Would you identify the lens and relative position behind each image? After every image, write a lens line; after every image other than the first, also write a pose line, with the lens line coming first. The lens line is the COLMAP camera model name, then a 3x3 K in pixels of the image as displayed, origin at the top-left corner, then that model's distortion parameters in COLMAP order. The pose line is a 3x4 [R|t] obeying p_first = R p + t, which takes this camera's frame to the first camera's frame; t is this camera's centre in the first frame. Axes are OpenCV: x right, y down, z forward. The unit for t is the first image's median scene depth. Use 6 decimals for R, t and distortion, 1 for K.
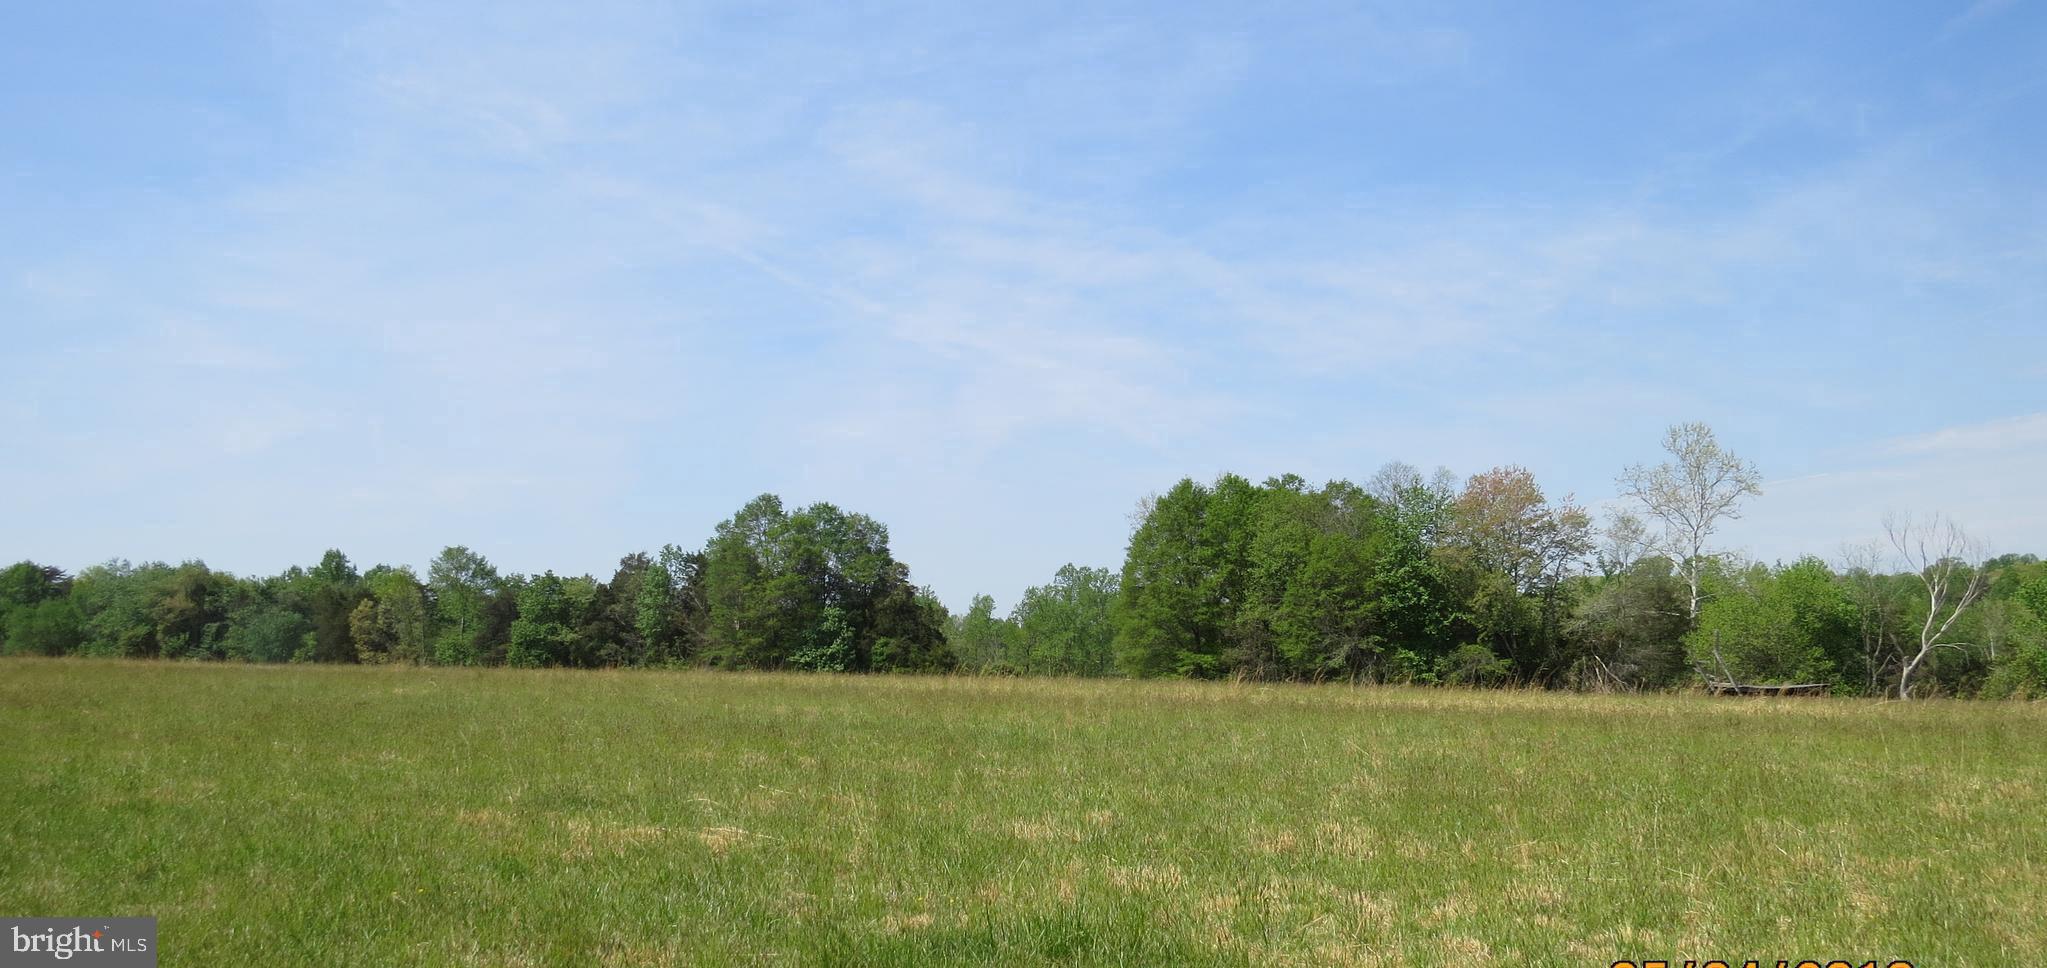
lens RADIAL K [[1496.6, 0, 1012.0], [0, 1496.6, 495.7], [0, 0, 1]] dist [-0.003376, 0.012067]
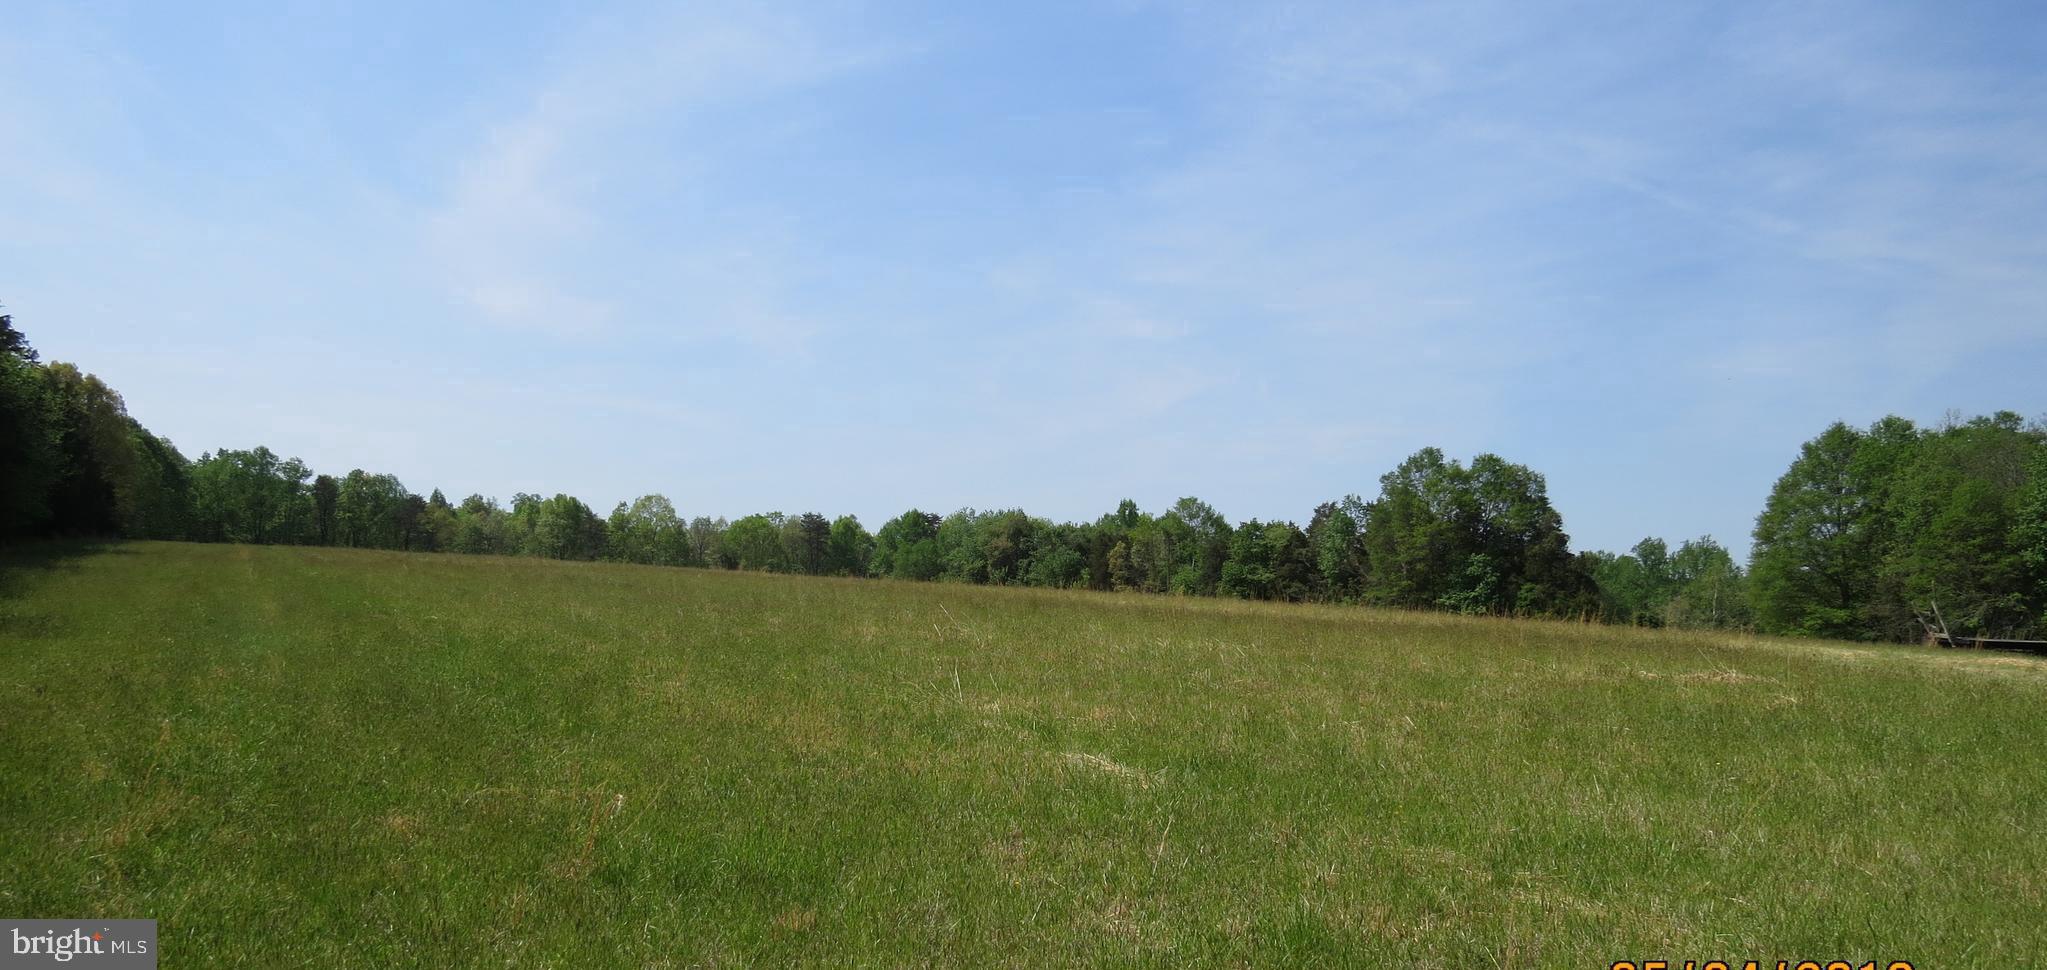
lens RADIAL K [[1496.6, 0, 1022.8], [0, 1496.6, 468.2], [0, 0, 1]] dist [-0.003376, 0.012067]
pose [[0.837952, -0.015029, -0.545537, 0.173012], [0.024156, 0.999662, 0.009565, -0.003395], [0.545209, -0.021193, 0.838032, -0.057832]]
